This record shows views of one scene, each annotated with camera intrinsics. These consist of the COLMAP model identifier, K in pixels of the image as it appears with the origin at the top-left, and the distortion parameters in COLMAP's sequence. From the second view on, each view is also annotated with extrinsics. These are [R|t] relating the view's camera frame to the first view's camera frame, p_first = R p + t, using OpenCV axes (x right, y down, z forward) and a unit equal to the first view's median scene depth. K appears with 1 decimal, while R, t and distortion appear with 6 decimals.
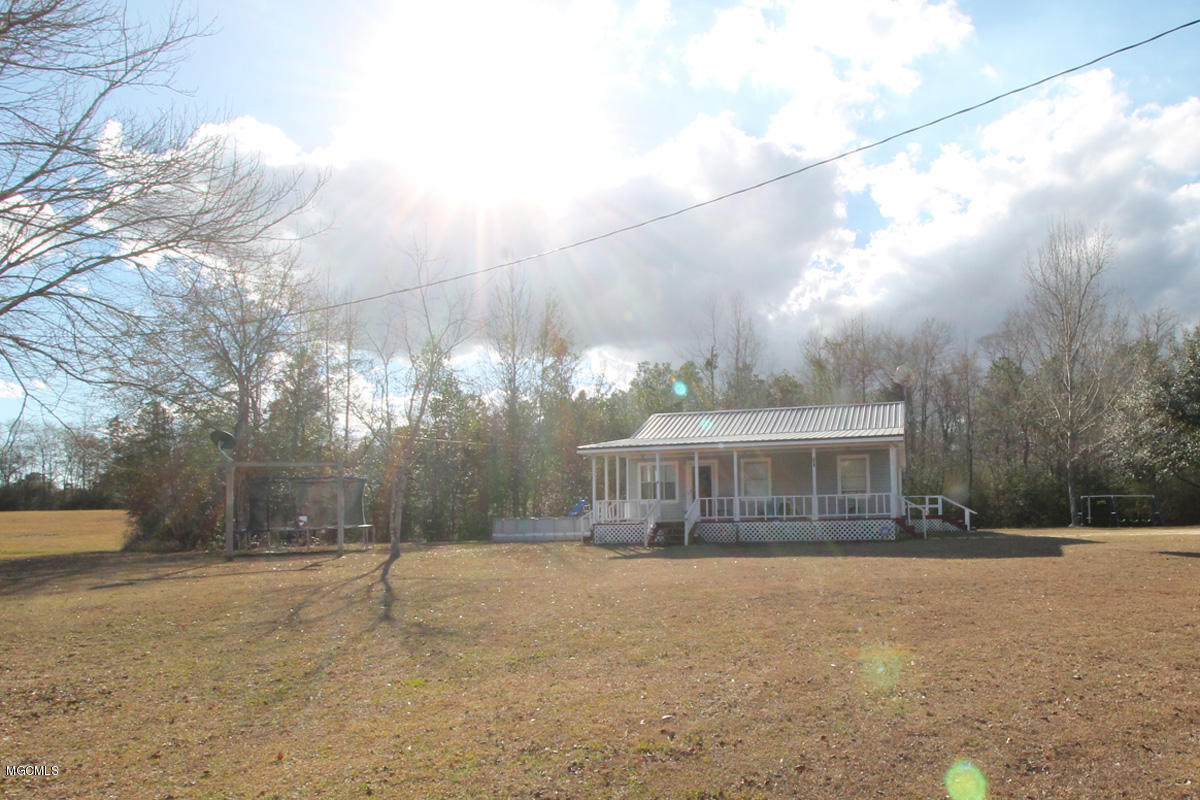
lens RADIAL K [[583.7, 0, 600.0], [0, 583.7, 400.0], [0, 0, 1]] dist [0.000575, -0.006637]
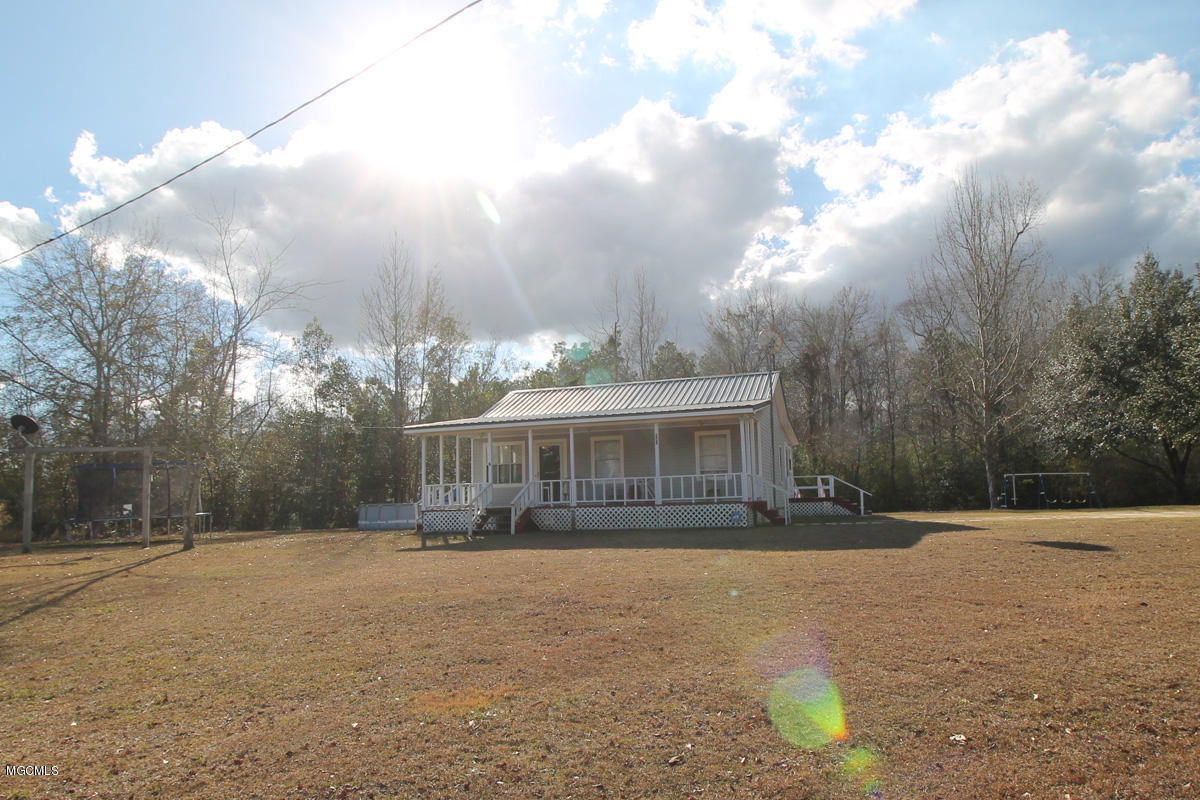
lens RADIAL K [[541.2, 0, 598.3], [0, 541.2, 378.8], [0, 0, 1]] dist [0.019114, -0.018459]
pose [[0.998166, -0.021558, -0.056560, 0.219865], [0.020480, 0.999599, -0.019580, 0.018403], [0.056959, 0.018386, 0.998207, 0.108416]]
